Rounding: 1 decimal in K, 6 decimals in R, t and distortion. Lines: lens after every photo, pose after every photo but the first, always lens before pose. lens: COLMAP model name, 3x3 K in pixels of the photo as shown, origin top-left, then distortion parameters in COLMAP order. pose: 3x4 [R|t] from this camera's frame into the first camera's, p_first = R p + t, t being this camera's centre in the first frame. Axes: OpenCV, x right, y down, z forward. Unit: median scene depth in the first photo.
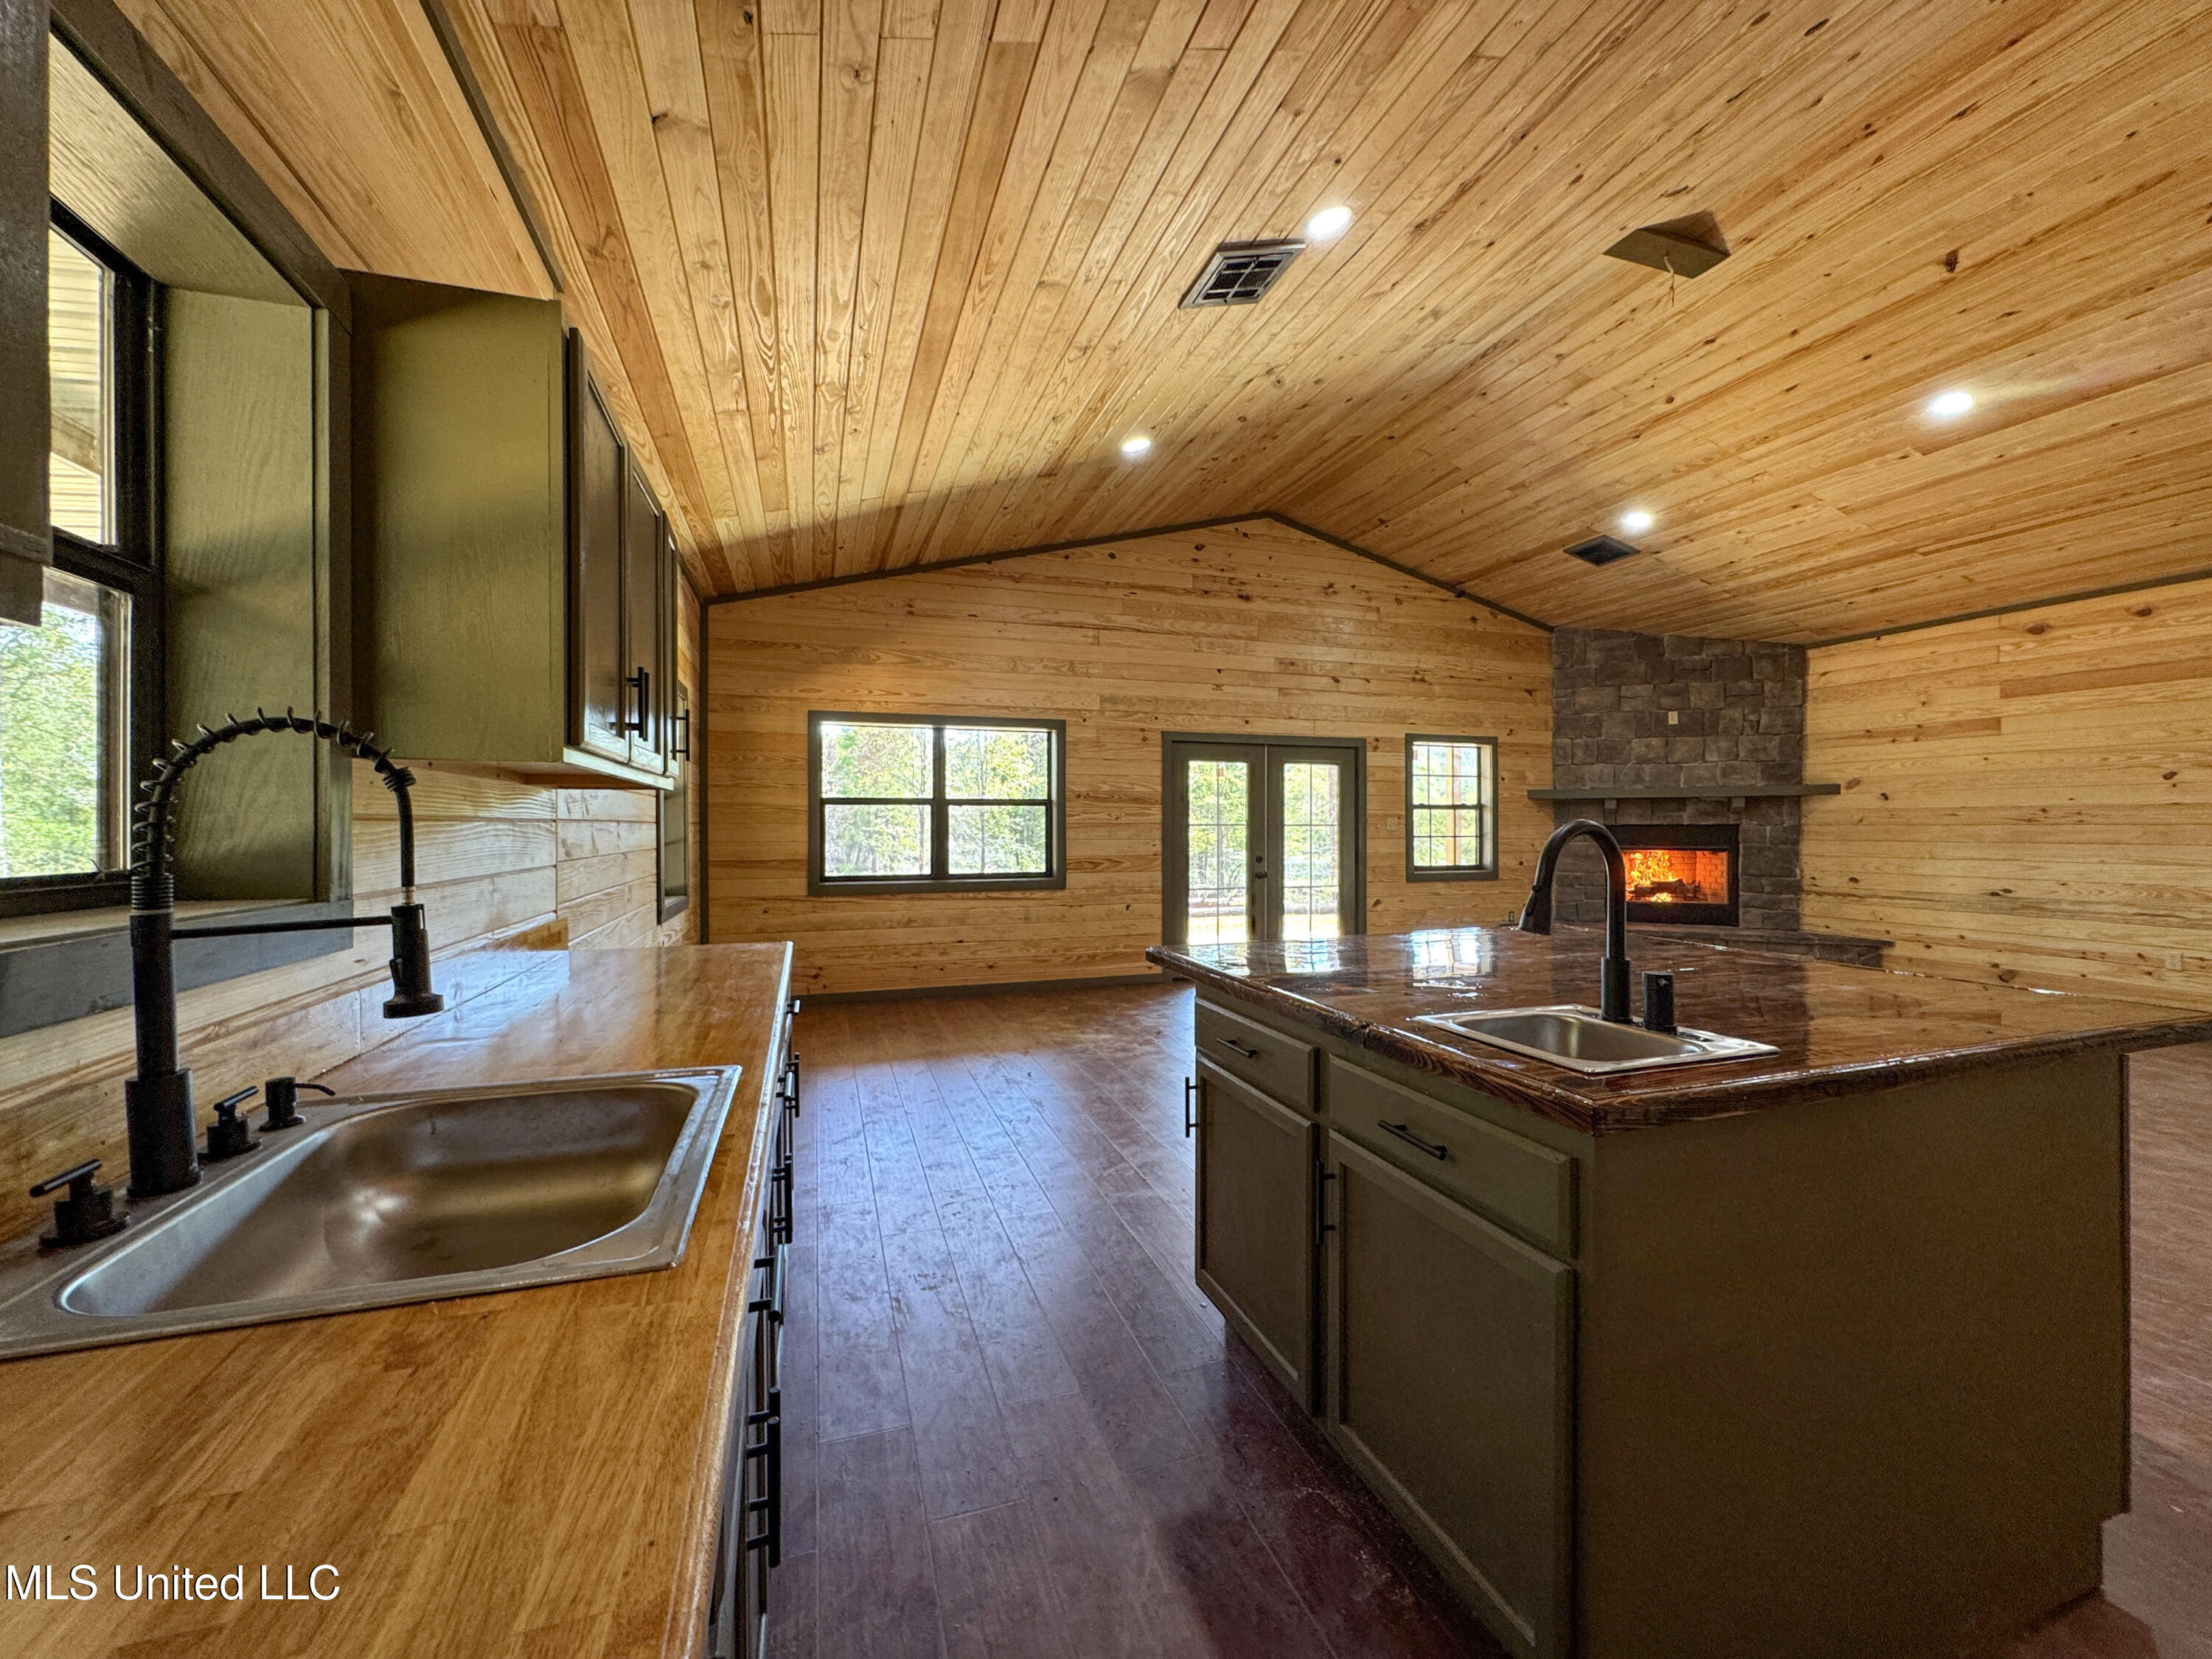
lens RADIAL K [[882.2, 0, 1104.8], [0, 882.2, 828.3], [0, 0, 1]] dist [-0.003417, 0.000315]
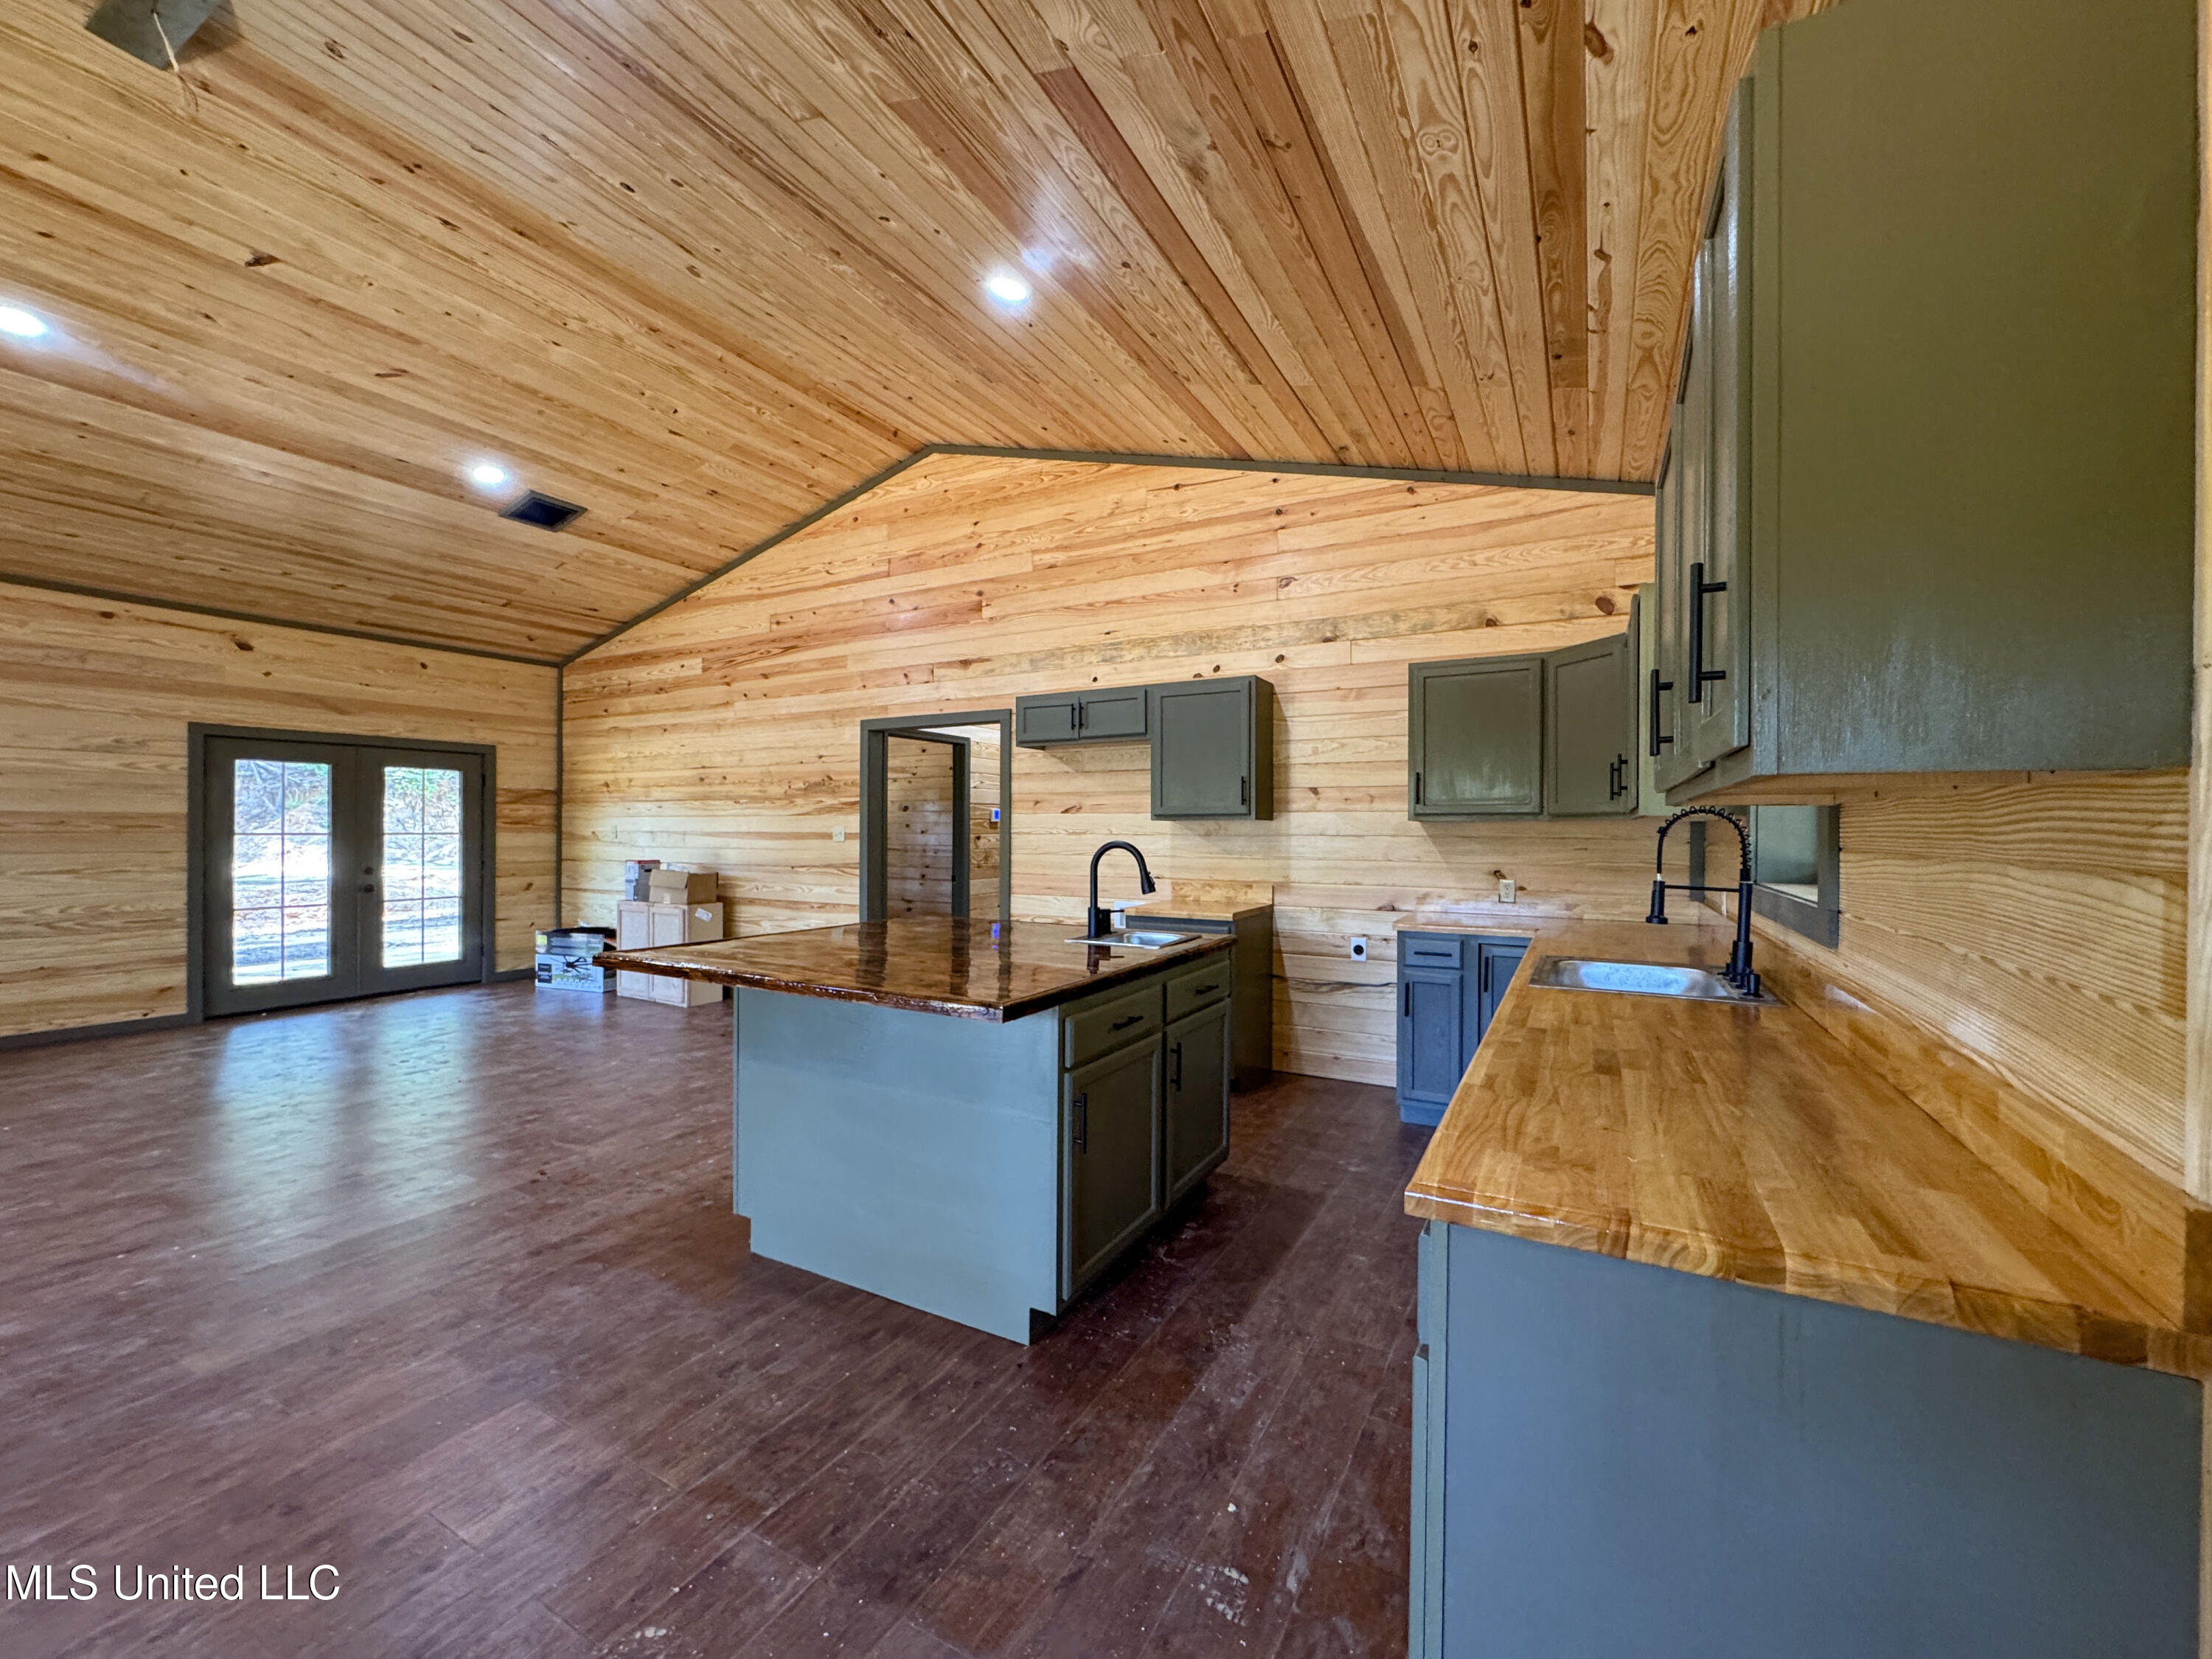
lens RADIAL K [[882.2, 0, 1105.0], [0, 882.2, 829.0], [0, 0, 1]] dist [-0.003417, 0.000315]
pose [[-0.680490, -0.001190, 0.732756, -0.214115], [-0.002432, 0.999997, -0.000635, -0.008071], [-0.732753, -0.002214, -0.680491, 0.533985]]
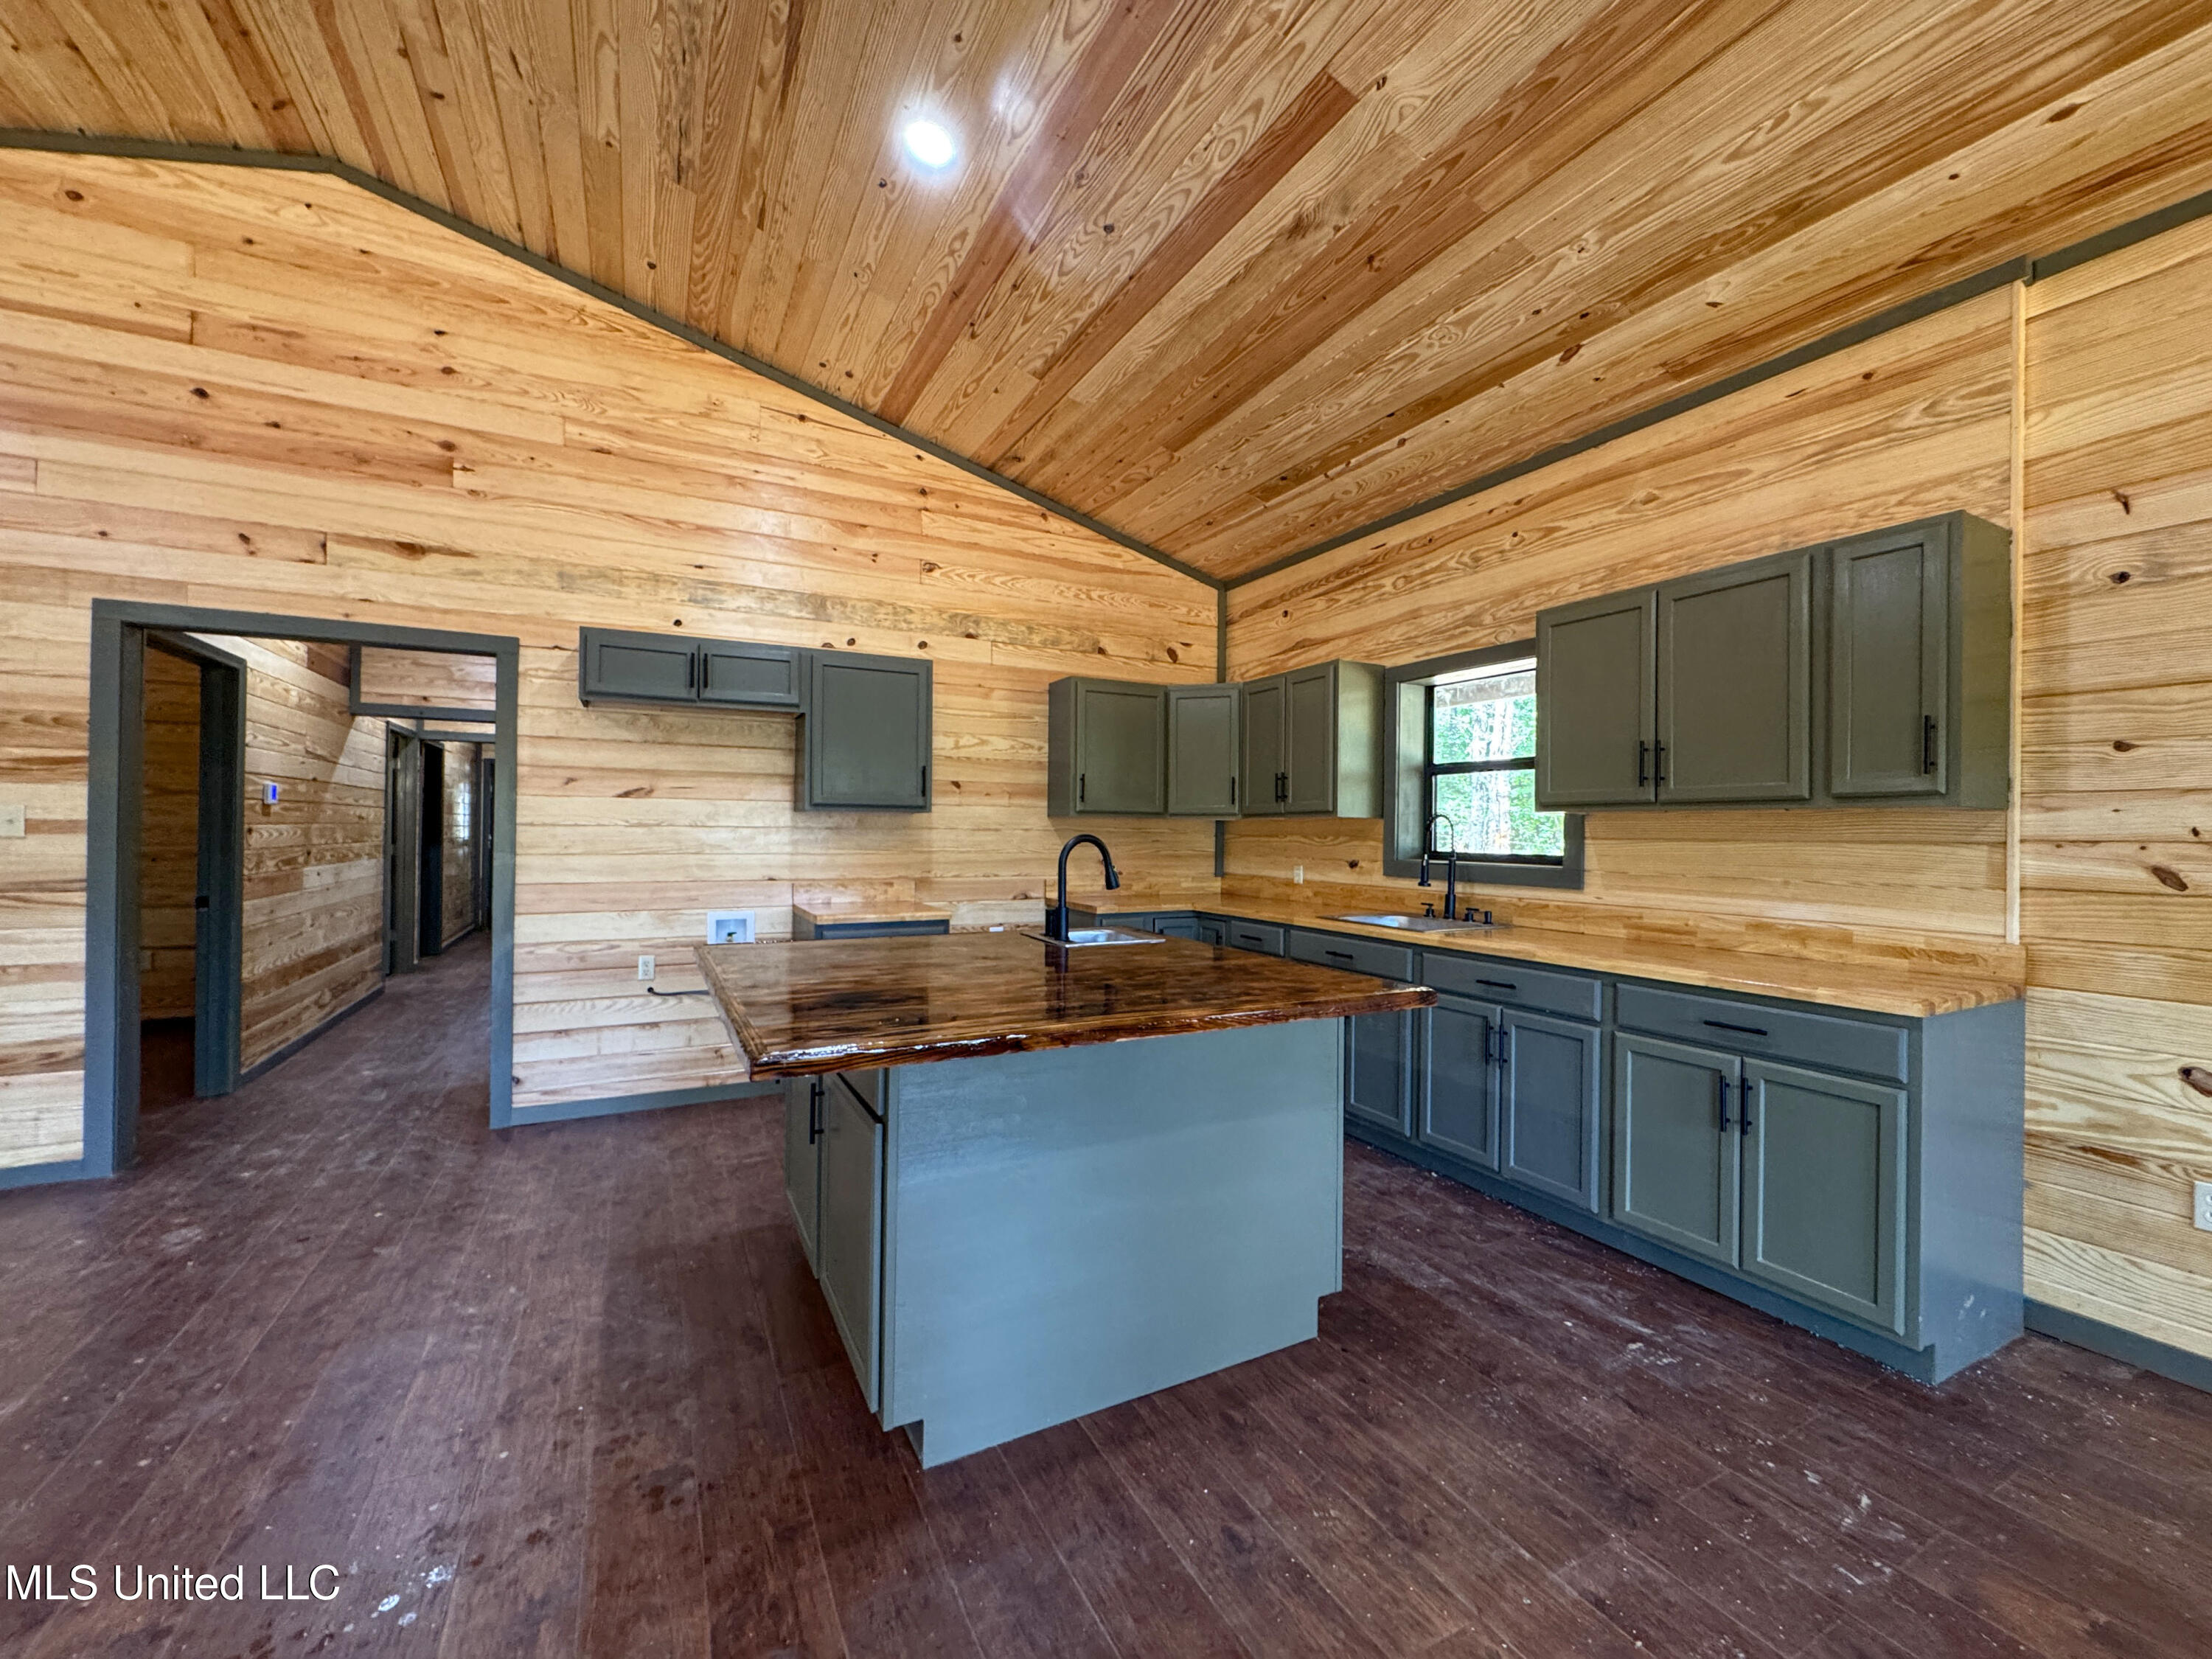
lens RADIAL K [[882.2, 0, 1104.1], [0, 882.2, 830.7], [0, 0, 1]] dist [-0.003417, 0.000315]
pose [[-0.985761, -0.009951, -0.167855, 0.180760], [-0.010141, 0.999949, 0.000276, -0.004294], [0.167844, 0.001974, -0.985812, 0.642208]]
